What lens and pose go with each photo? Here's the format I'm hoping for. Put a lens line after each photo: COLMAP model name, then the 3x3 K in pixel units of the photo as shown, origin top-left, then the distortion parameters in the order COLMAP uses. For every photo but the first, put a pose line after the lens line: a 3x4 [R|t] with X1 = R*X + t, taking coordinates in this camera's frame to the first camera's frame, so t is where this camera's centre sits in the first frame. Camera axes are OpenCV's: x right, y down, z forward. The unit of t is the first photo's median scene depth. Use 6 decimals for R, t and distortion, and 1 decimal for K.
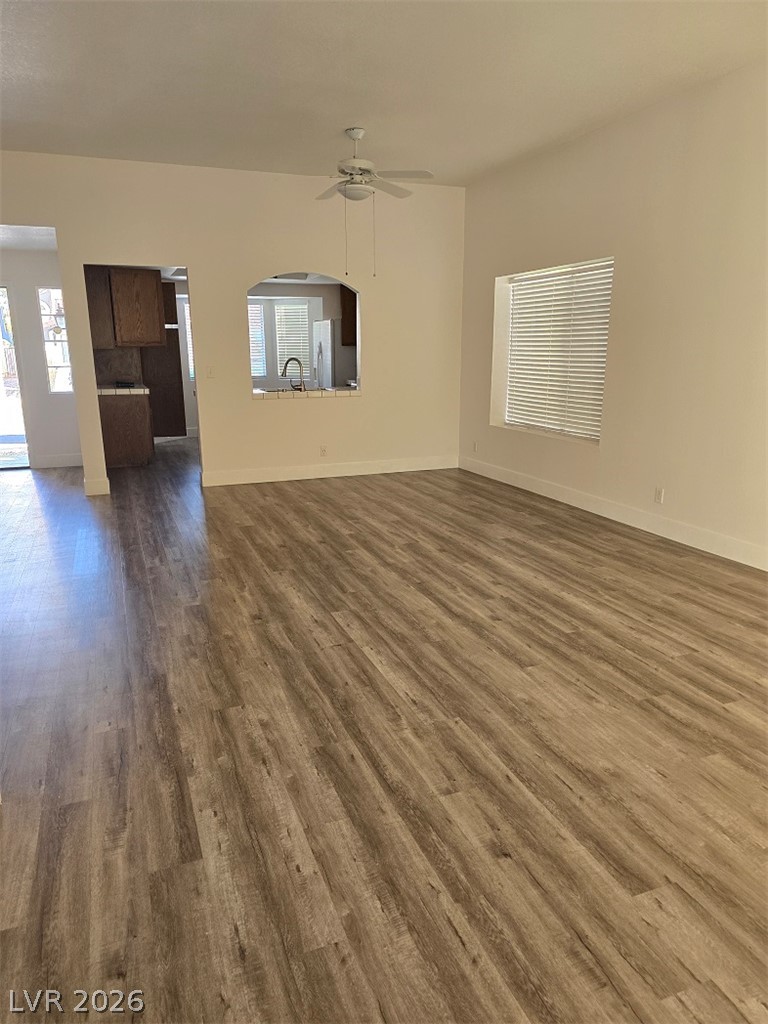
lens RADIAL K [[681.4, 0, 384.0], [0, 681.4, 512.0], [0, 0, 1]] dist [0.076037, -0.077926]
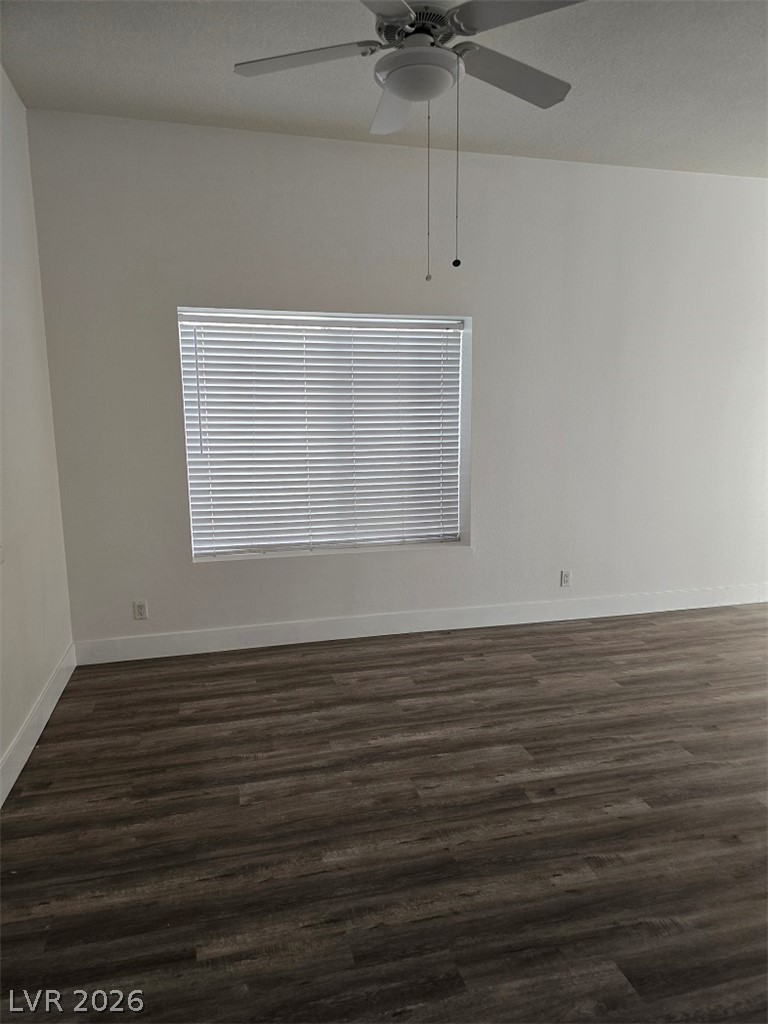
lens RADIAL K [[681.4, 0, 384.0], [0, 681.4, 512.0], [0, 0, 1]] dist [0.076037, -0.077926]
pose [[0.116570, -0.139553, 0.983329, -0.500895], [0.237934, 0.965172, 0.108769, -0.253350], [-0.964261, 0.221288, 0.145715, 1.000313]]
